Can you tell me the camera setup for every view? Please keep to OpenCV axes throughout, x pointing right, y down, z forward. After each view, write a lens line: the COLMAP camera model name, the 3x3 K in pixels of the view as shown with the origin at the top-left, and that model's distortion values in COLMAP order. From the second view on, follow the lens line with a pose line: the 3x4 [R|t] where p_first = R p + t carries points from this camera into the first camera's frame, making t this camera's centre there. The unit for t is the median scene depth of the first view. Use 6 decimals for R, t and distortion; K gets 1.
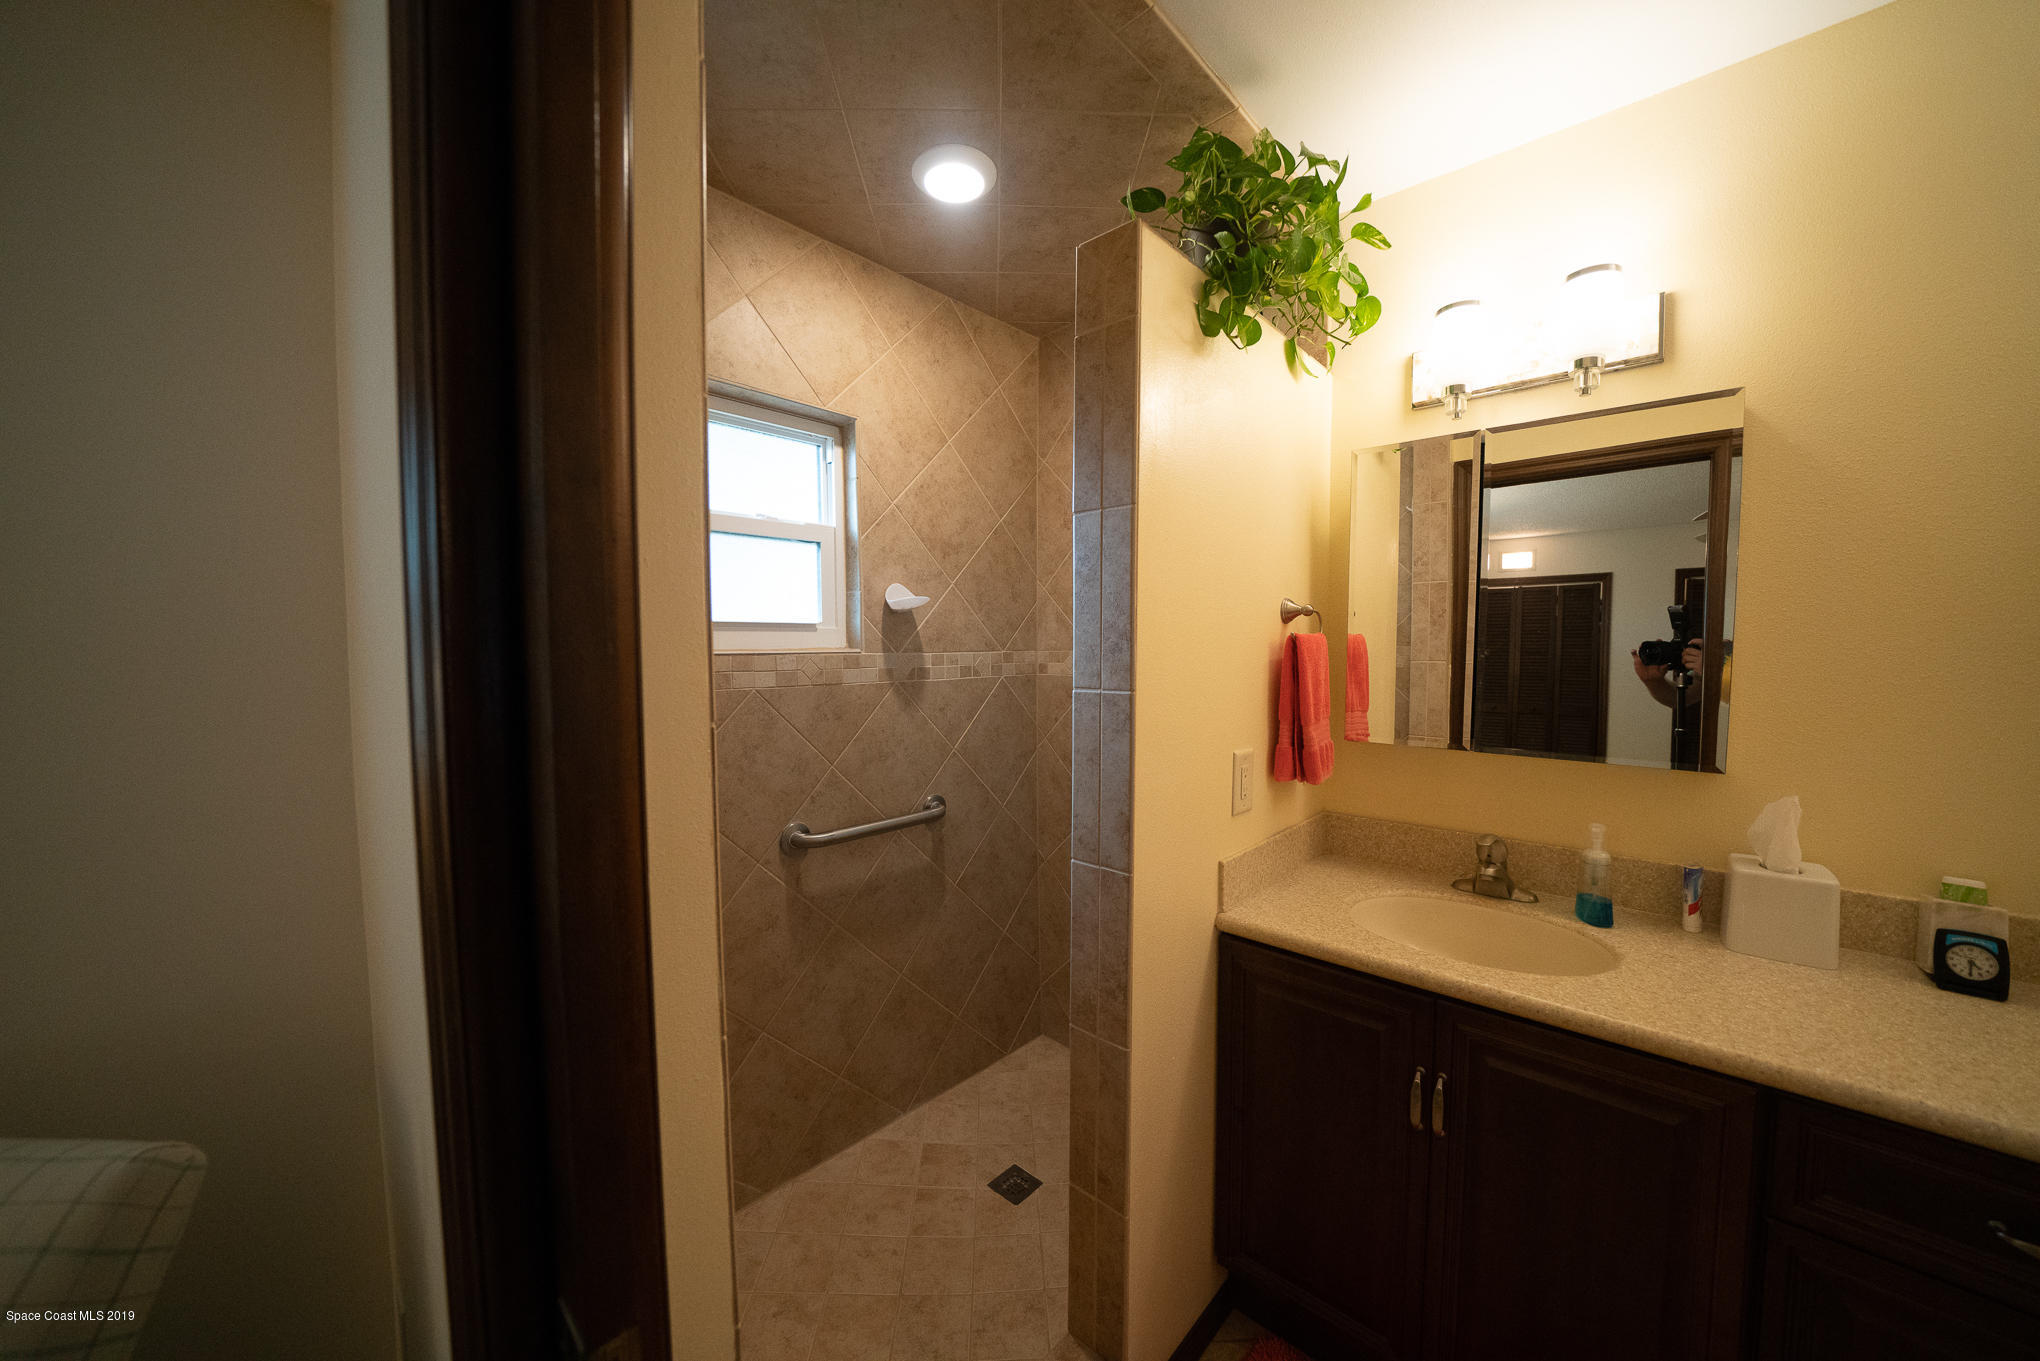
lens RADIAL K [[706.8, 0, 1011.5], [0, 706.8, 682.6], [0, 0, 1]] dist [-0.018773, 0.000428]
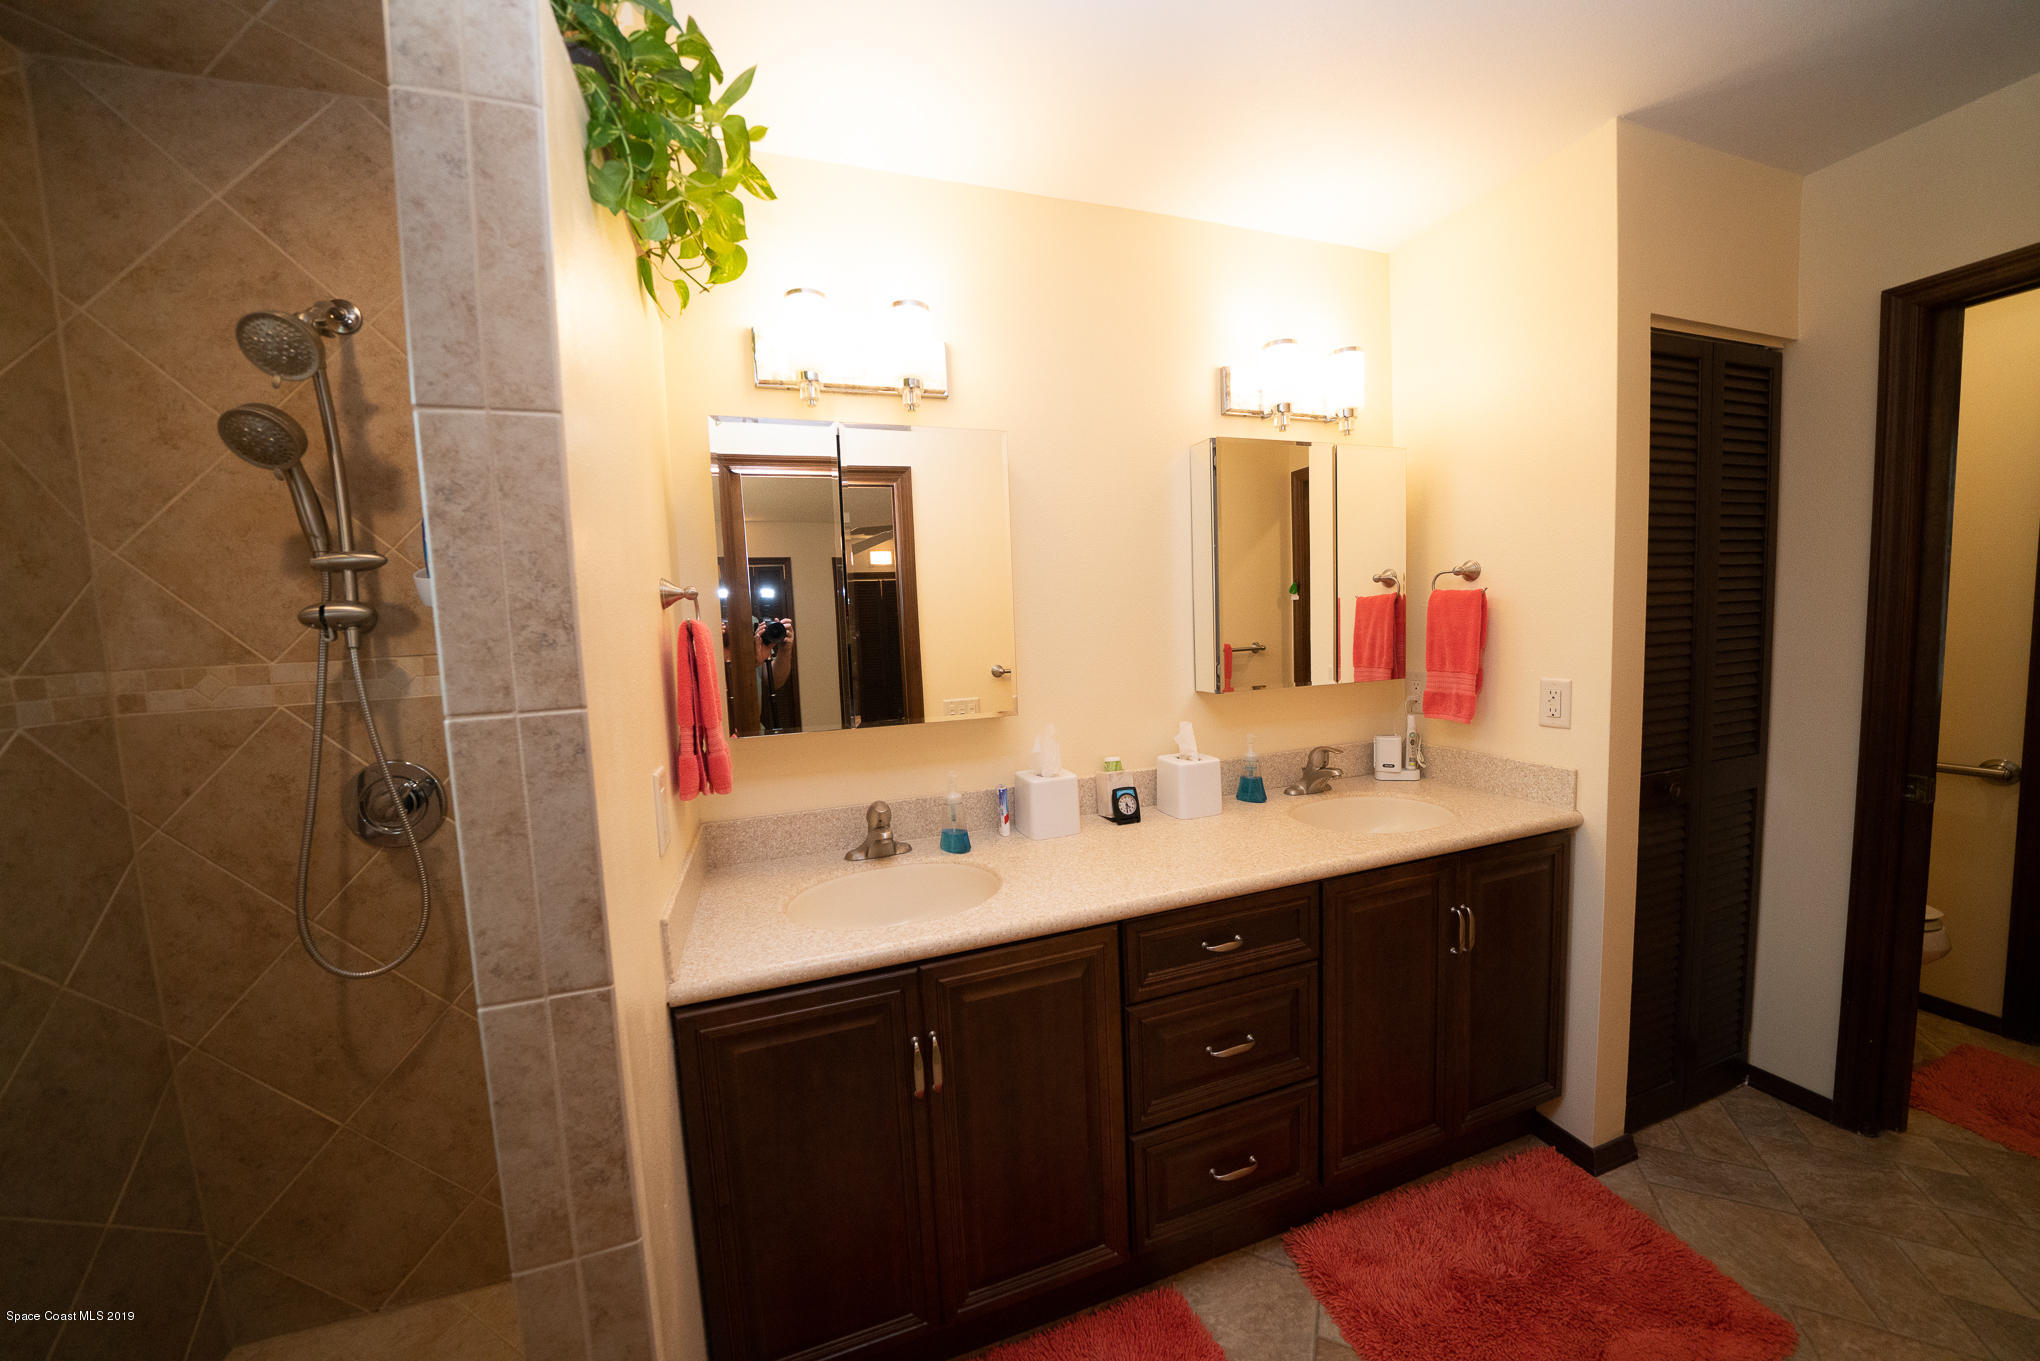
lens RADIAL K [[706.8, 0, 1017.5], [0, 706.8, 683.6], [0, 0, 1]] dist [-0.018773, 0.000428]
pose [[0.466266, -0.092589, 0.879786, -0.181052], [0.088766, 0.994385, 0.057606, -0.010158], [-0.880180, 0.051236, 0.471867, 0.311641]]
